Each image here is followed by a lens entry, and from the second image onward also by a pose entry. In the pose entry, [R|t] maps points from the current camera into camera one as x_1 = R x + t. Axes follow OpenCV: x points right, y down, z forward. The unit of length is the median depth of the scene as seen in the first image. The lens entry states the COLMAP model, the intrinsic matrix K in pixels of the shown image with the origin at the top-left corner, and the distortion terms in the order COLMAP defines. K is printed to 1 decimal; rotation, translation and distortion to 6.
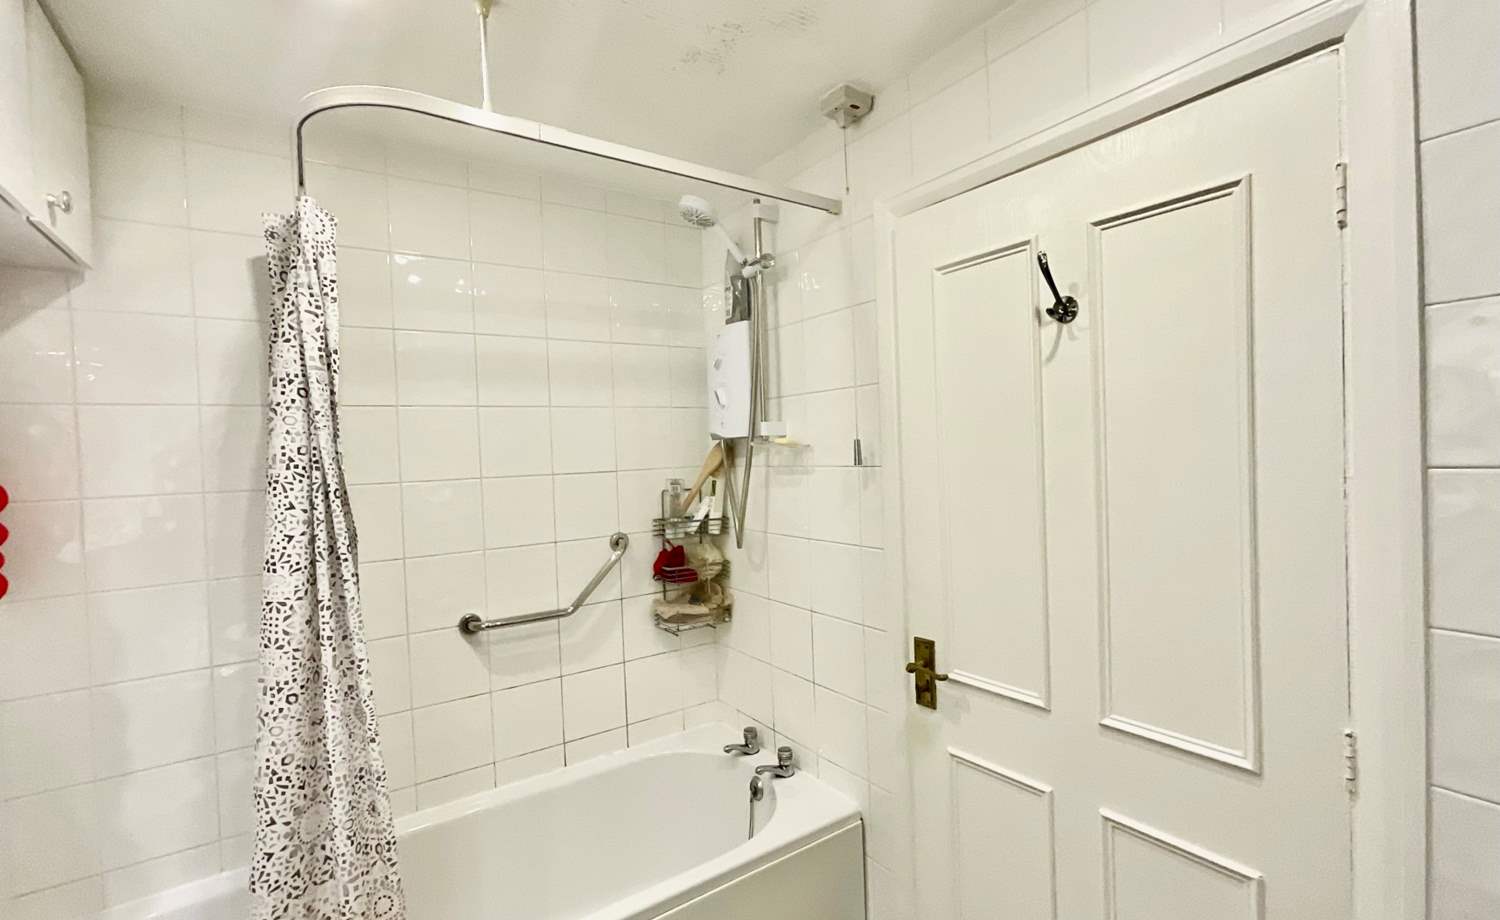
lens RADIAL K [[659.4, 0, 725.7], [0, 659.4, 458.5], [0, 0, 1]] dist [0.001479, 0.000652]
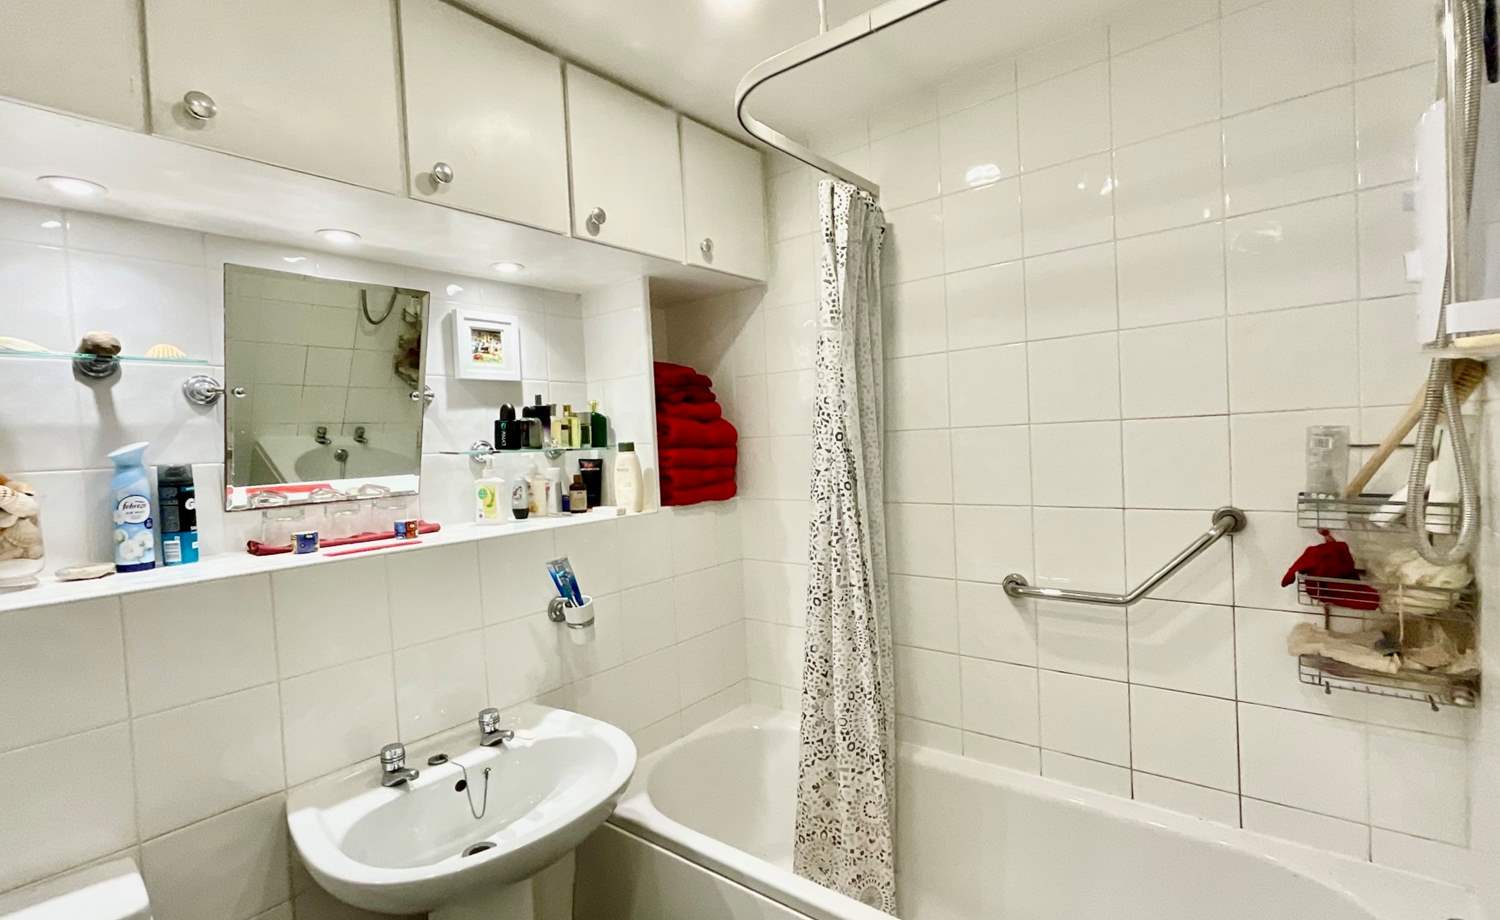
lens RADIAL K [[670.5, 0, 750.0], [0, 670.5, 460.0], [0, 0, 1]] dist [0.001454, 0.000041]
pose [[0.320471, 0.052049, -0.945827, 0.355448], [0.023599, 0.997741, 0.062902, 0.012715], [0.946964, -0.042478, 0.318518, 0.367126]]
